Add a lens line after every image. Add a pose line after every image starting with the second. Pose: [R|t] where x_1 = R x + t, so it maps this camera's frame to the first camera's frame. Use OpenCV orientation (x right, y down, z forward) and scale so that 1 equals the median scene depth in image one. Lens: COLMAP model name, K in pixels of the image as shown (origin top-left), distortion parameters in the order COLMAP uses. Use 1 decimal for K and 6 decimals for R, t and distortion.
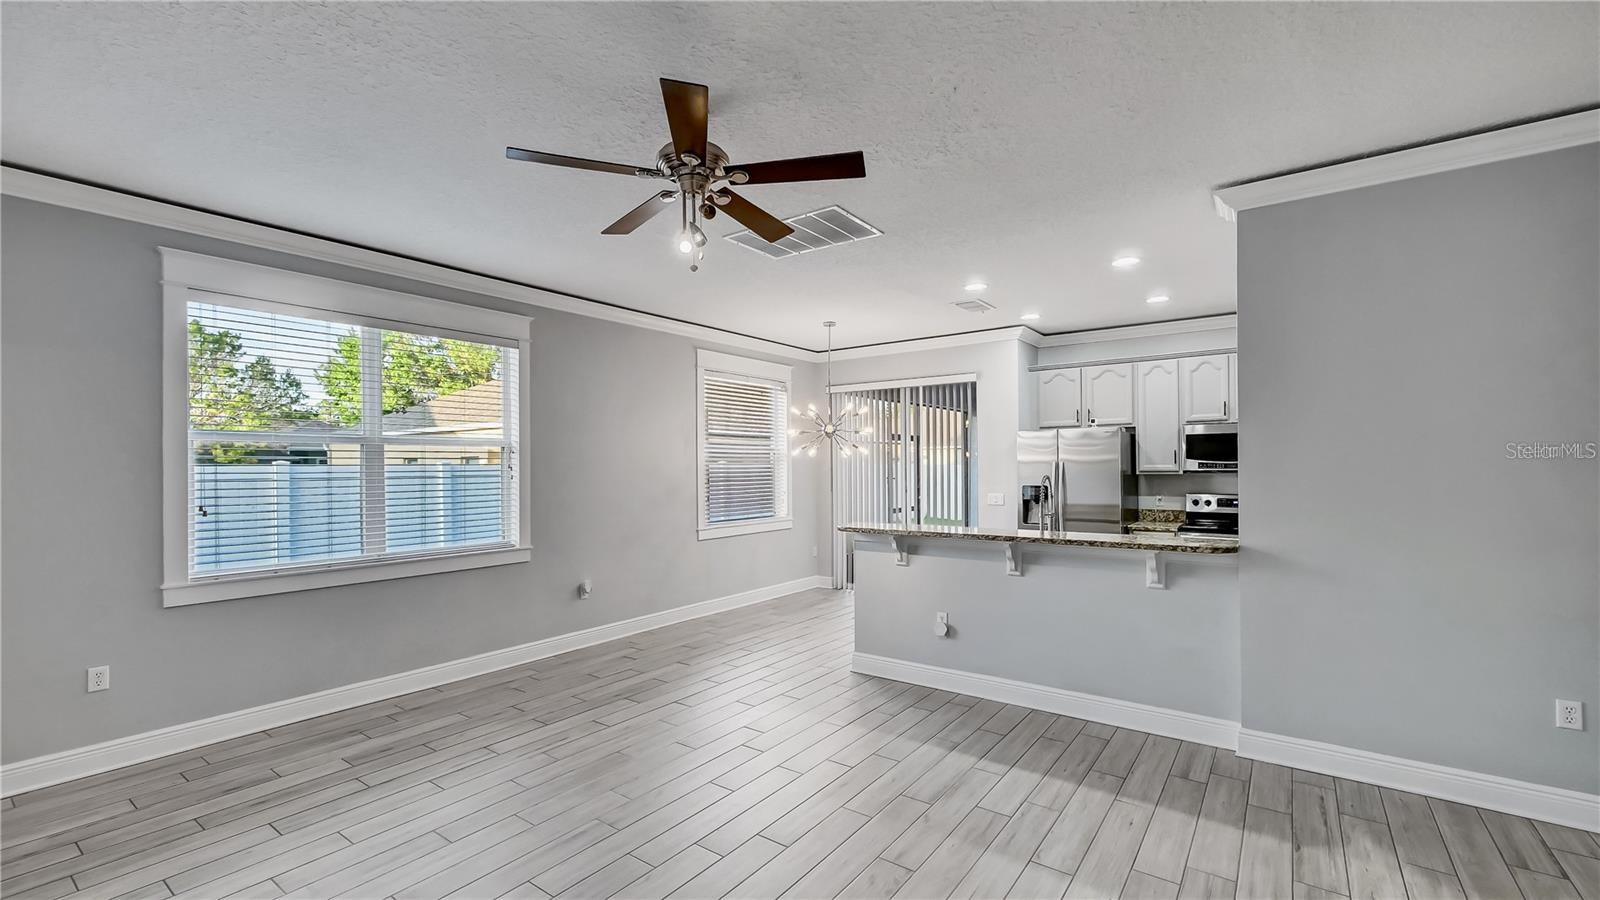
lens RADIAL K [[667.8, 0, 799.6], [0, 667.8, 459.3], [0, 0, 1]] dist [-0.000927, -0.000048]
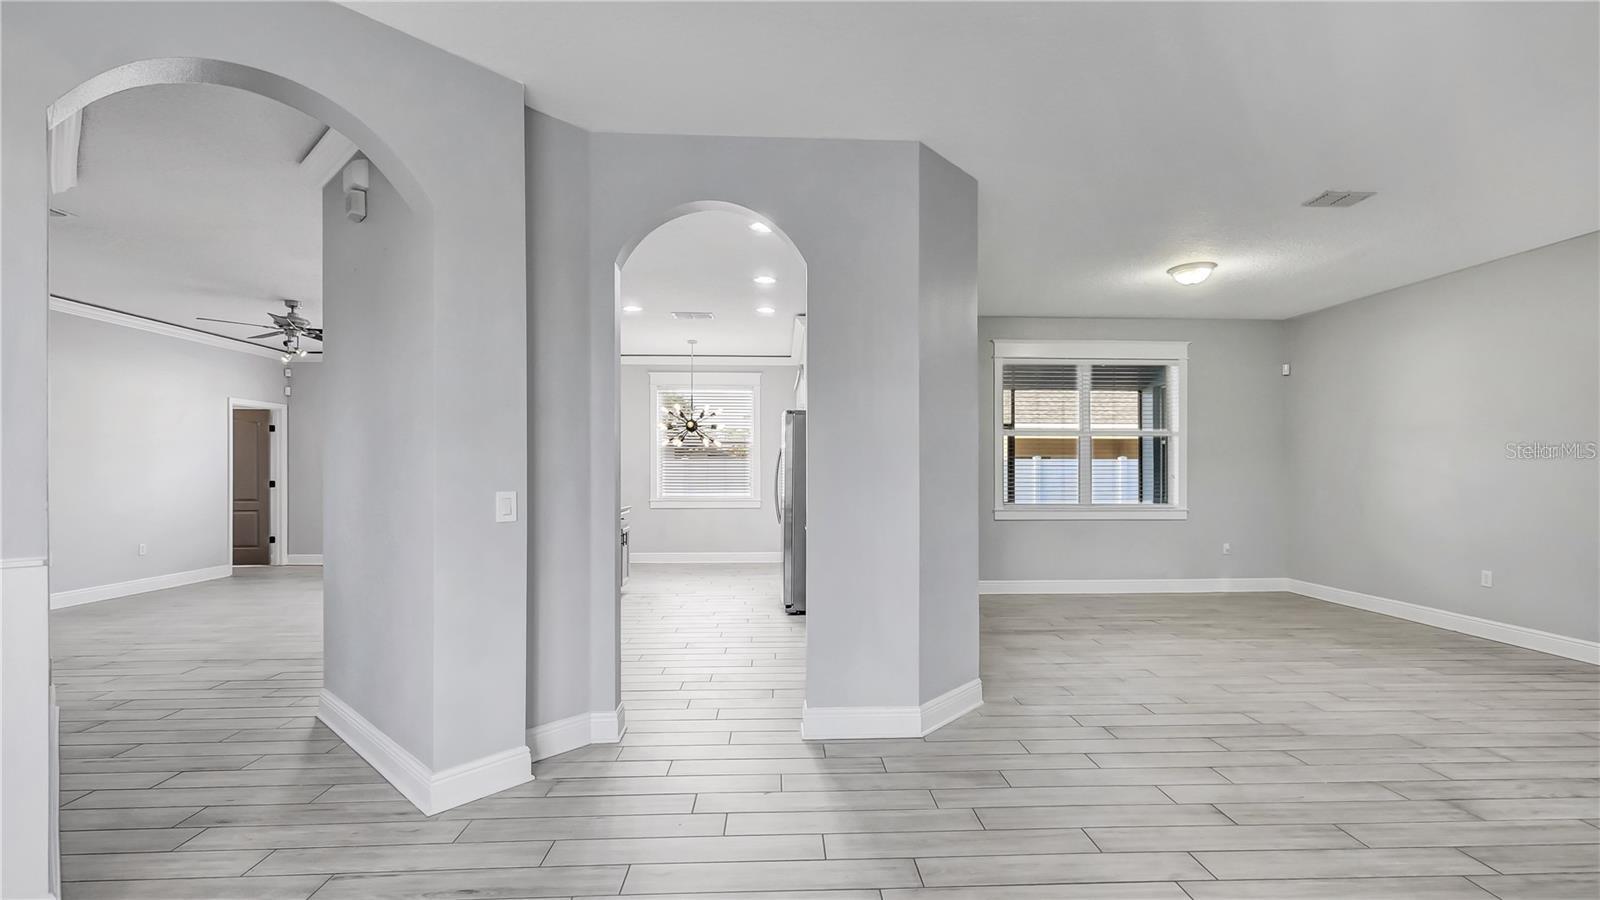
lens RADIAL K [[678.6, 0, 799.9], [0, 678.6, 465.4], [0, 0, 1]] dist [0.000476, 0.000128]
pose [[0.626893, 0.000635, -0.779105, 1.269587], [0.005915, 0.999967, 0.005573, 0.027597], [0.779083, -0.008102, 0.626868, 0.379637]]
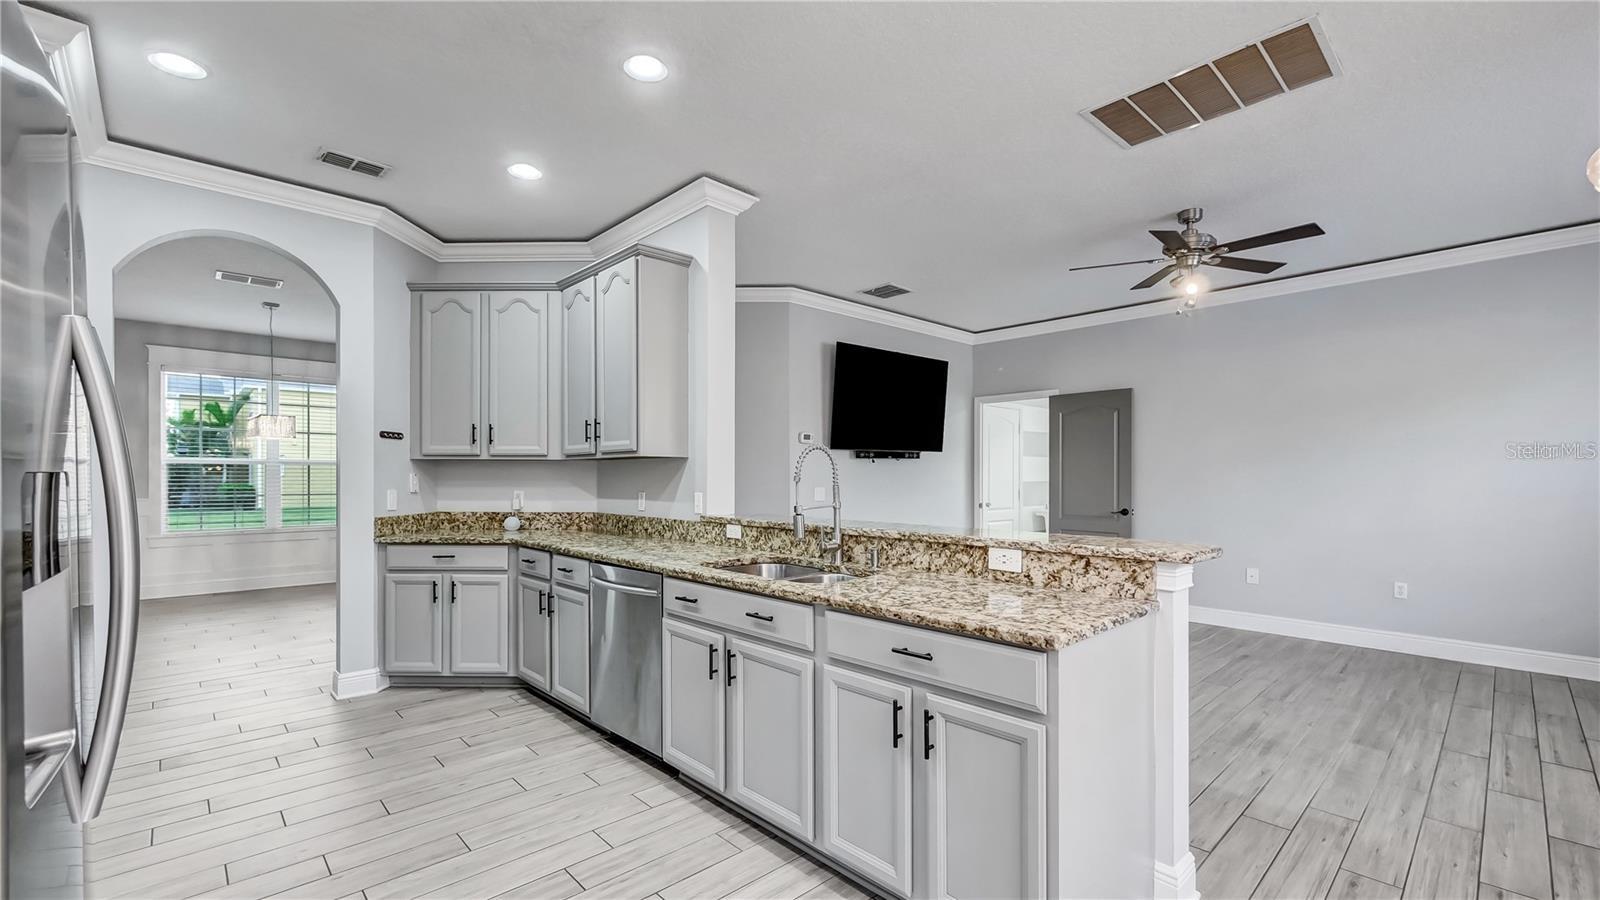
lens RADIAL K [[675.5, 0, 798.0], [0, 675.5, 476.8], [0, 0, 1]] dist [0.005846, 0.000072]
pose [[-0.984436, 0.004897, 0.175674, 0.199811], [0.002795, 0.999922, -0.012213, 0.044234], [-0.175720, -0.011531, -0.984373, 1.172088]]
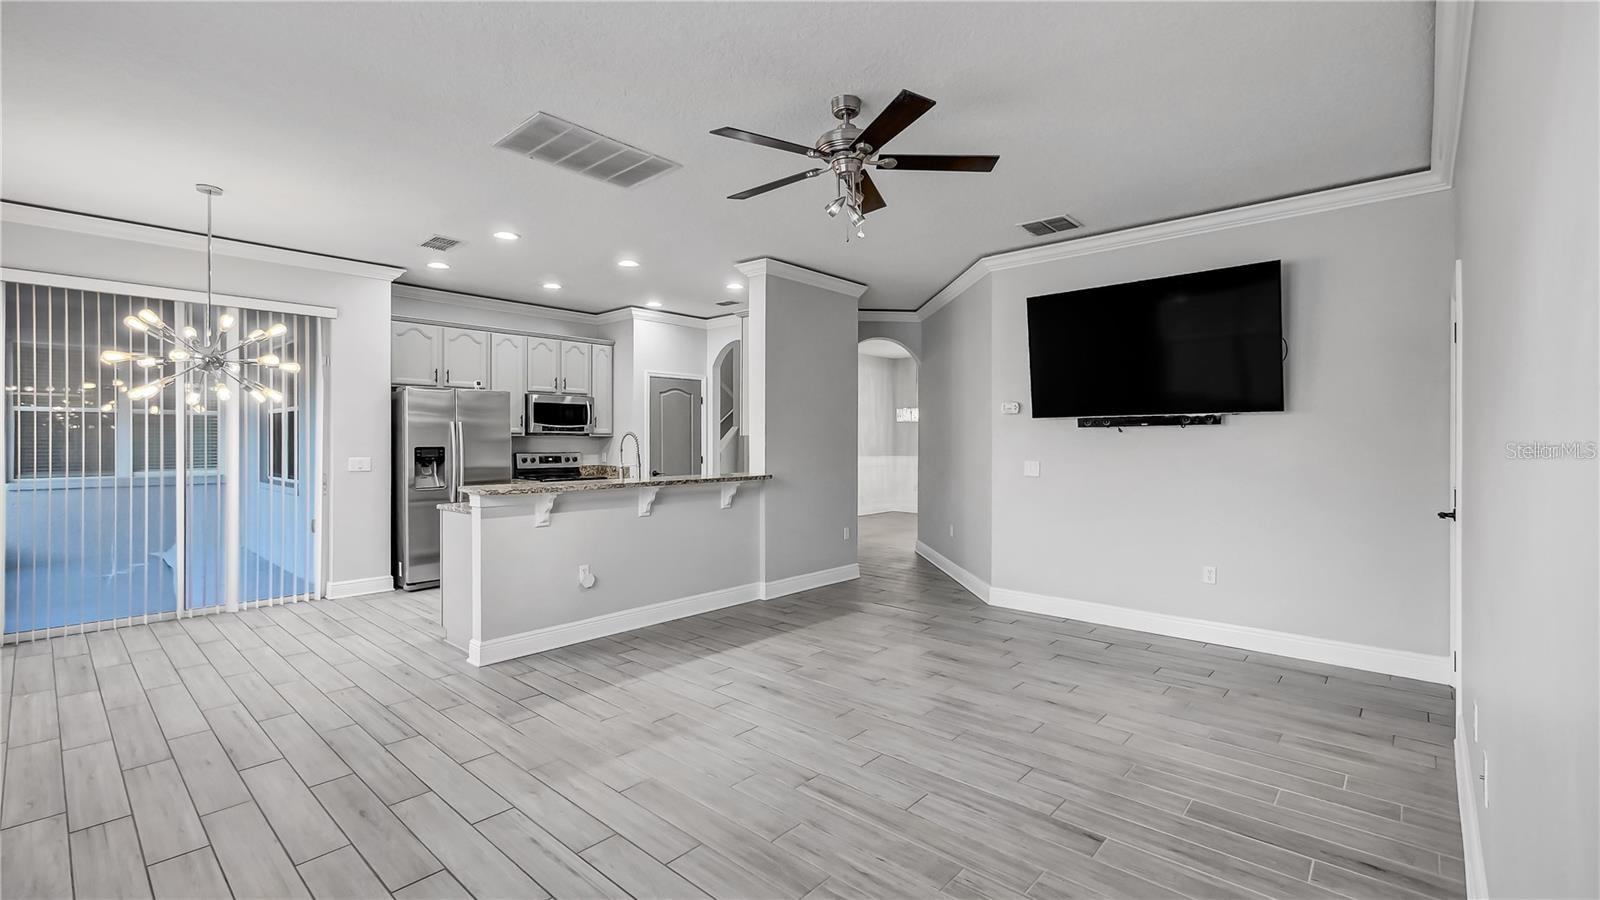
lens RADIAL K [[689.7, 0, 795.6], [0, 689.7, 441.8], [0, 0, 1]] dist [0.000559, 0.000086]
pose [[0.101032, 0.002947, 0.994879, -0.582613], [-0.014388, 0.999895, -0.001500, 0.027824], [-0.994779, -0.014163, 0.101063, 0.420746]]
